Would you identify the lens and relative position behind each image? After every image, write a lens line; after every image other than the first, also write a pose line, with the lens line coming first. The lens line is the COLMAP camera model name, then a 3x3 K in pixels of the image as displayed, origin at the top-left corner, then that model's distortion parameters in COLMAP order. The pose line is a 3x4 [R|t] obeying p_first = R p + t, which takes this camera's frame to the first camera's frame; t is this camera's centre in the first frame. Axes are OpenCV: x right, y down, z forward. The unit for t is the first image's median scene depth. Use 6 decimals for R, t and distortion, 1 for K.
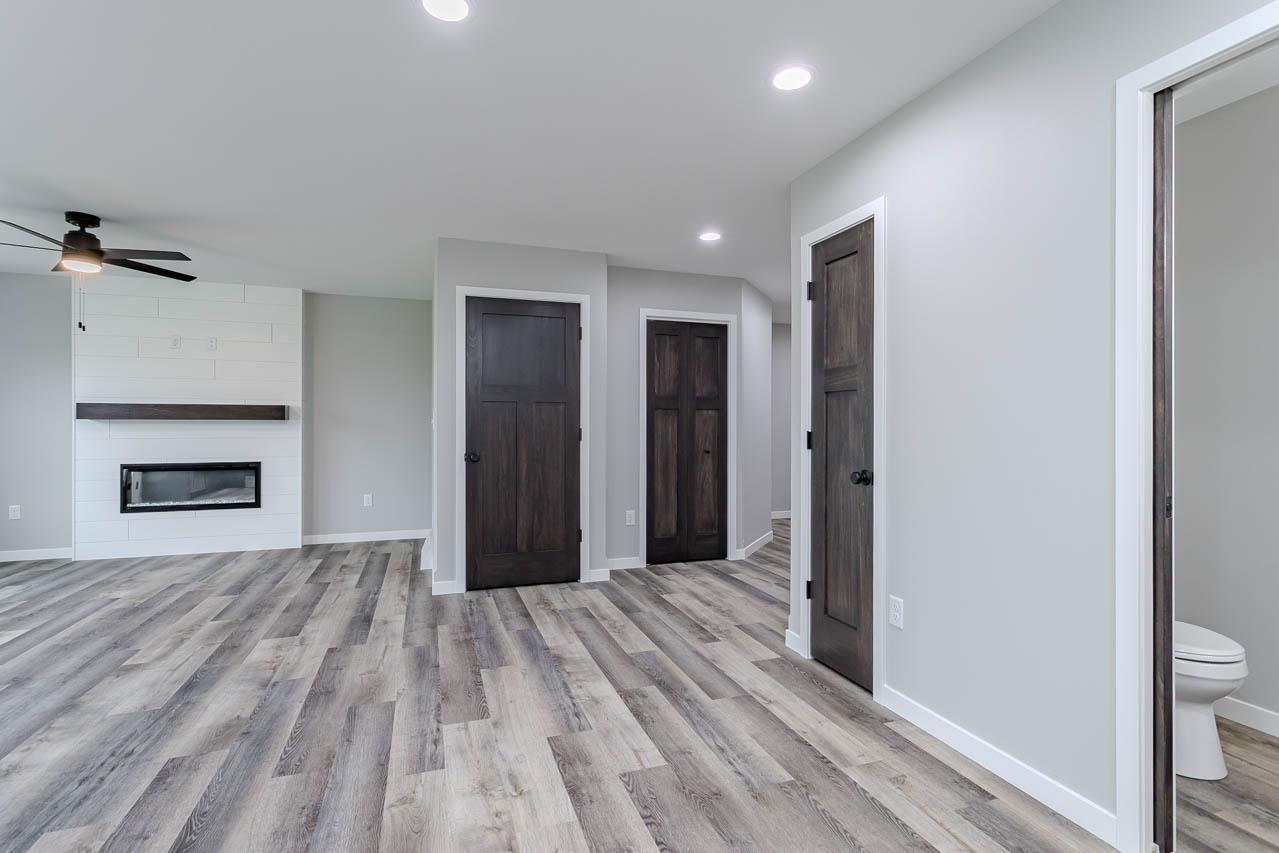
lens RADIAL K [[606.9, 0, 642.7], [0, 606.9, 426.5], [0, 0, 1]] dist [0.002359, 0.000664]
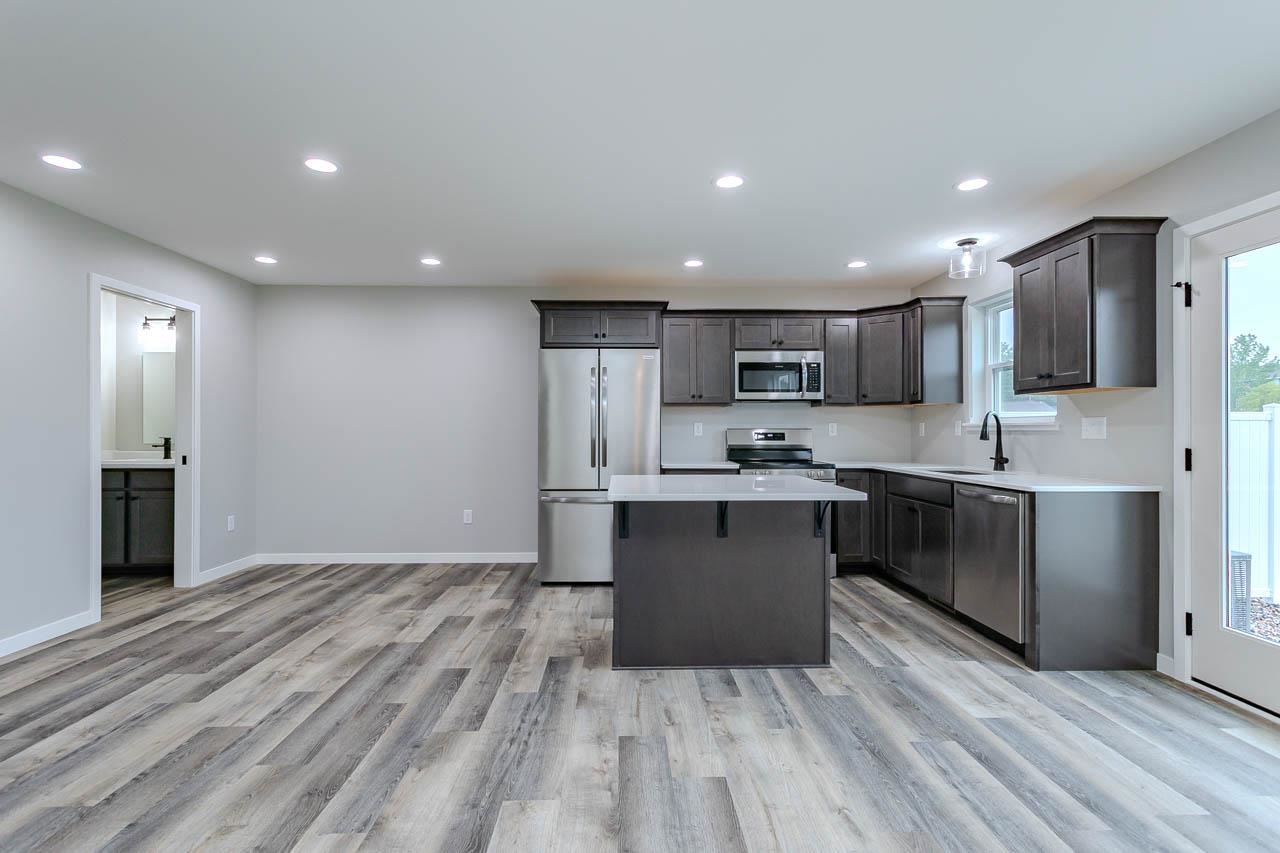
lens RADIAL K [[607.4, 0, 639.9], [0, 607.4, 429.5], [0, 0, 1]] dist [0.002359, 0.000664]
pose [[-0.952397, -0.002821, 0.304848, -0.648645], [-0.003240, 0.999994, -0.000867, -0.003017], [-0.304844, -0.001814, -0.952401, 0.915465]]
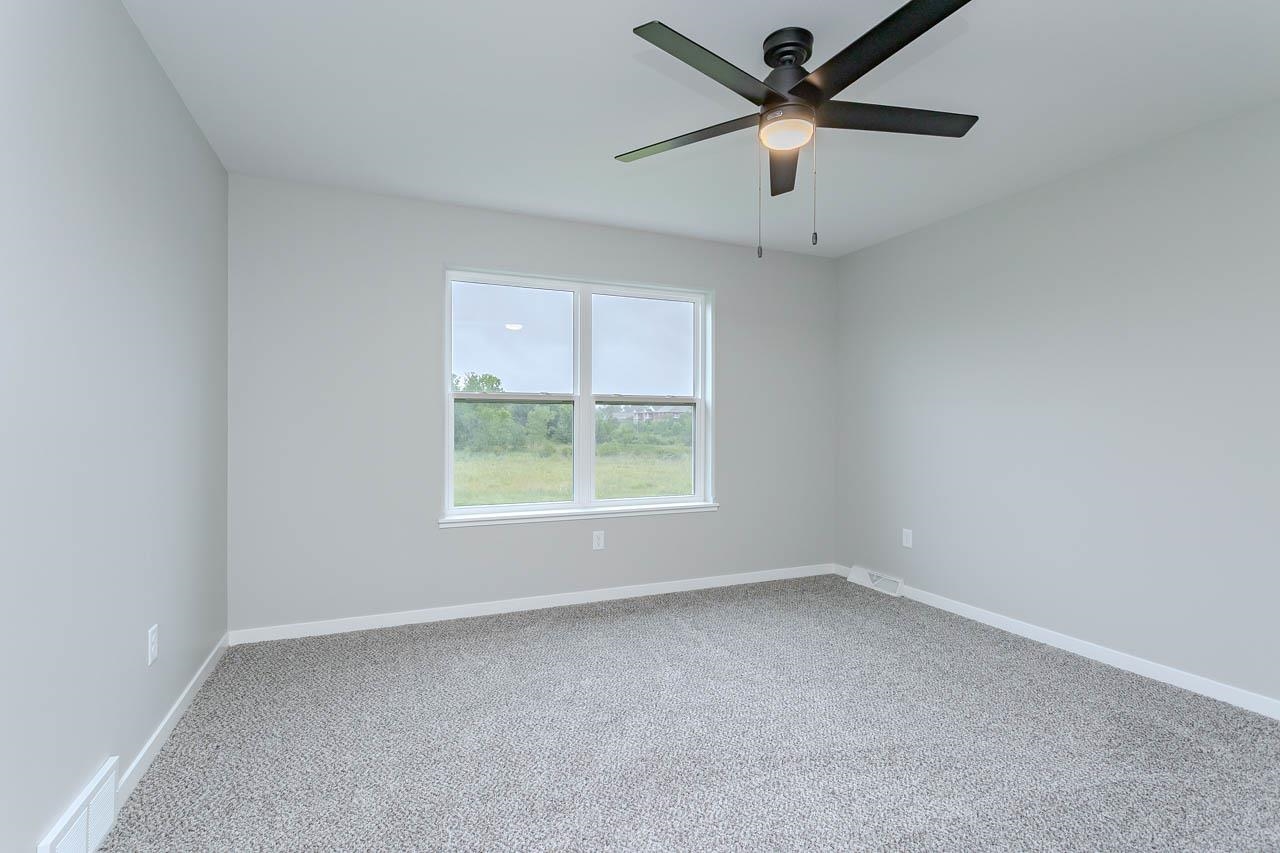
lens RADIAL K [[607.4, 0, 633.1], [0, 607.4, 434.1], [0, 0, 1]] dist [0.002359, 0.000664]
pose [[0.067393, 0.002067, -0.997724, -0.314654], [-0.002231, 0.999996, 0.001921, 0.007749], [0.997724, 0.002096, 0.067397, 0.678138]]
